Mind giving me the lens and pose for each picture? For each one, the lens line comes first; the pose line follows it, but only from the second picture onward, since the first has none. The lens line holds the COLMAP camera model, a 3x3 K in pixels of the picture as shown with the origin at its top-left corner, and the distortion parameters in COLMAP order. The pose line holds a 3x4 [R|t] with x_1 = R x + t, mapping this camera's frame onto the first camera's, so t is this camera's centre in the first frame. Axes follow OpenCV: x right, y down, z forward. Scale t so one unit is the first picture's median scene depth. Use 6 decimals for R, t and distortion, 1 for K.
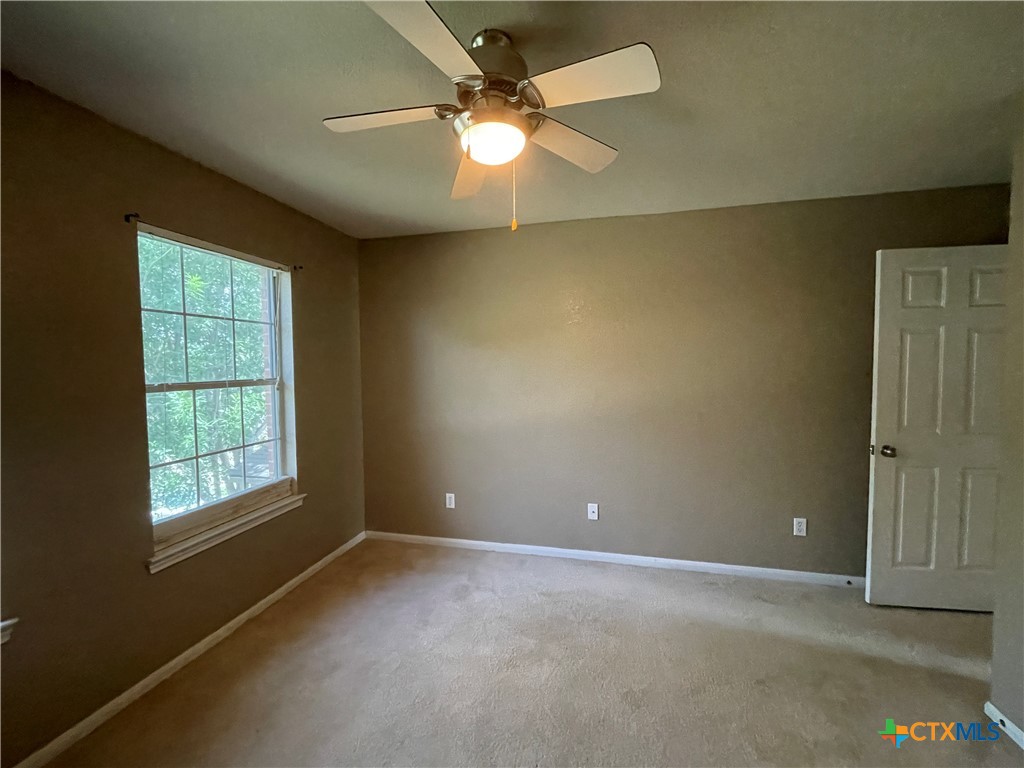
lens RADIAL K [[414.5, 0, 509.5], [0, 414.5, 385.7], [0, 0, 1]] dist [-0.001339, 0.000419]
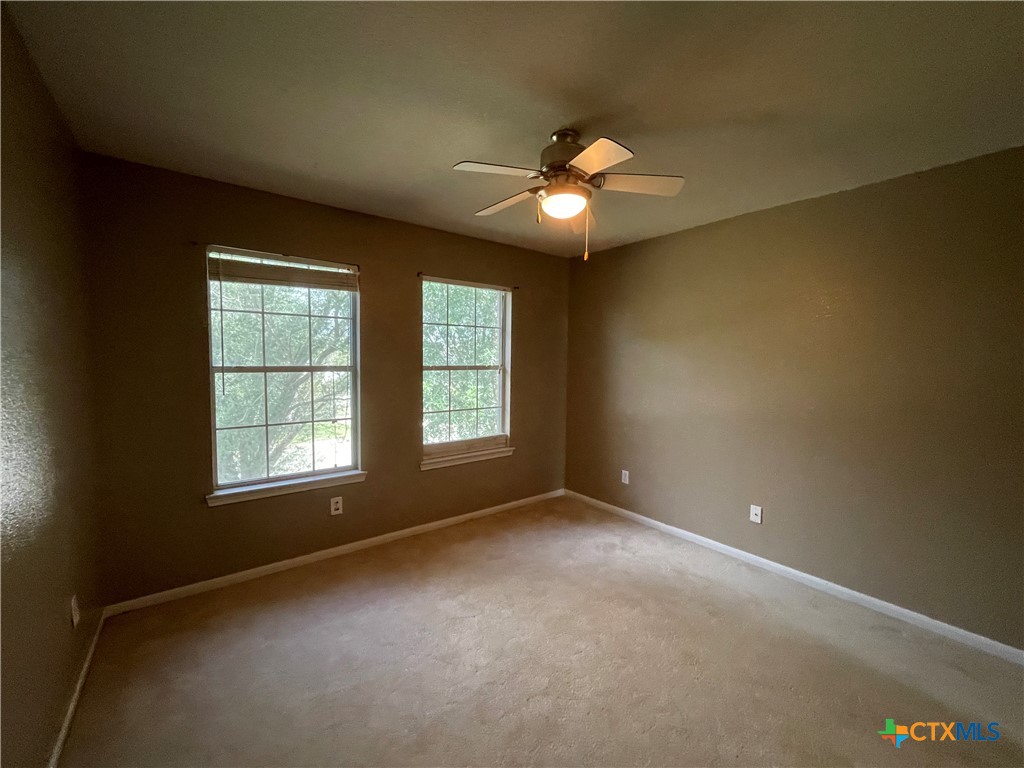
lens RADIAL K [[414.5, 0, 516.3], [0, 414.5, 387.2], [0, 0, 1]] dist [-0.001339, 0.000419]
pose [[0.786571, 0.063012, -0.614277, 0.382026], [-0.050998, 0.998010, 0.037072, 0.001572], [0.615391, 0.002167, 0.788219, -0.118634]]
